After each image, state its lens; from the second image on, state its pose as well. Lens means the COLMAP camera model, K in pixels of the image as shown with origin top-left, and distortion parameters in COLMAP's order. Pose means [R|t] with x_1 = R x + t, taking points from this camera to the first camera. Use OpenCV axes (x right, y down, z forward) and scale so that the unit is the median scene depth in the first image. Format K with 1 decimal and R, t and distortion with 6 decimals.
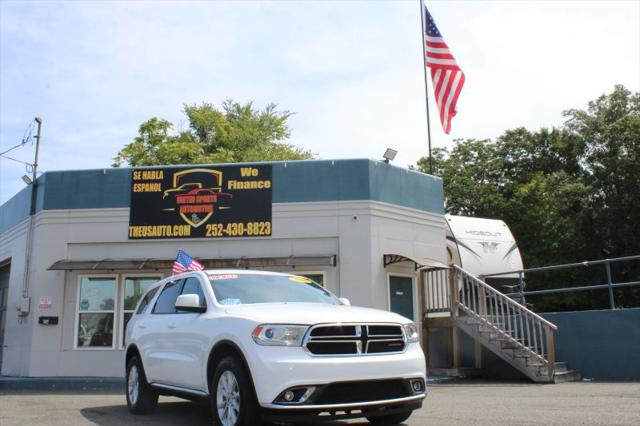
lens RADIAL K [[615.7, 0, 320.0], [0, 615.7, 213.0], [0, 0, 1]] dist [-0.104750, 0.002446]
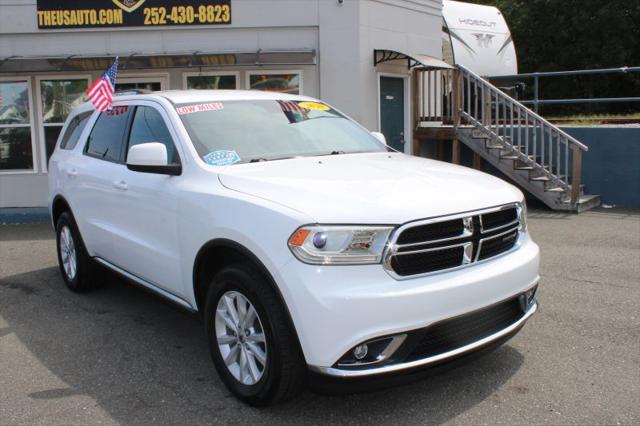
lens RADIAL K [[607.5, 0, 320.0], [0, 607.5, 213.0], [0, 0, 1]] dist [-0.133917, 0.127640]
pose [[0.993217, -0.022158, 0.114143, -0.058659], [-0.019402, 0.936327, 0.350592, -0.005827], [-0.114644, -0.350428, 0.929547, 0.208364]]
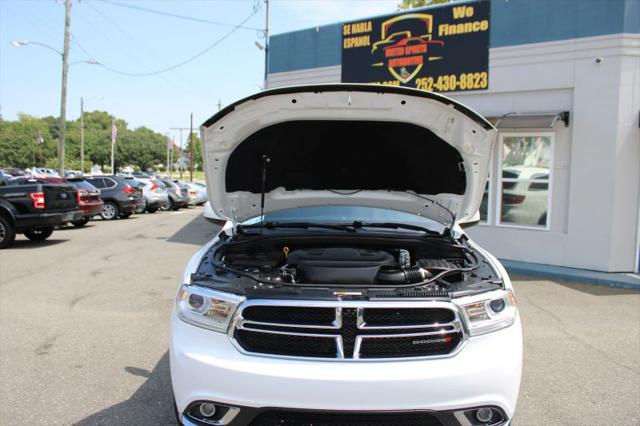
lens RADIAL K [[533.8, 0, 316.3], [0, 533.8, 210.3], [0, 0, 1]] dist [-0.171278, 0.159673]
pose [[0.833918, 0.070969, -0.547306, 0.121060], [0.086157, 0.962798, 0.256121, -0.005433], [0.545121, -0.260738, 0.796780, 0.274590]]
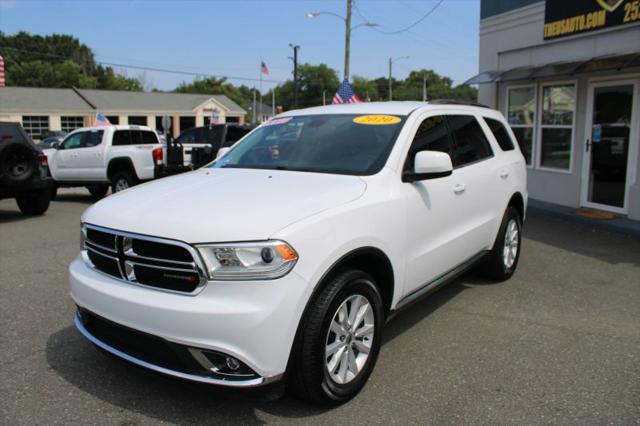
lens RADIAL K [[533.8, 0, 316.3], [0, 533.8, 210.3], [0, 0, 1]] dist [-0.171278, 0.159673]
pose [[0.368283, 0.159122, -0.915996, 0.256684], [0.197537, 0.949357, 0.244338, 0.030370], [0.908486, -0.270928, 0.318200, 0.430141]]
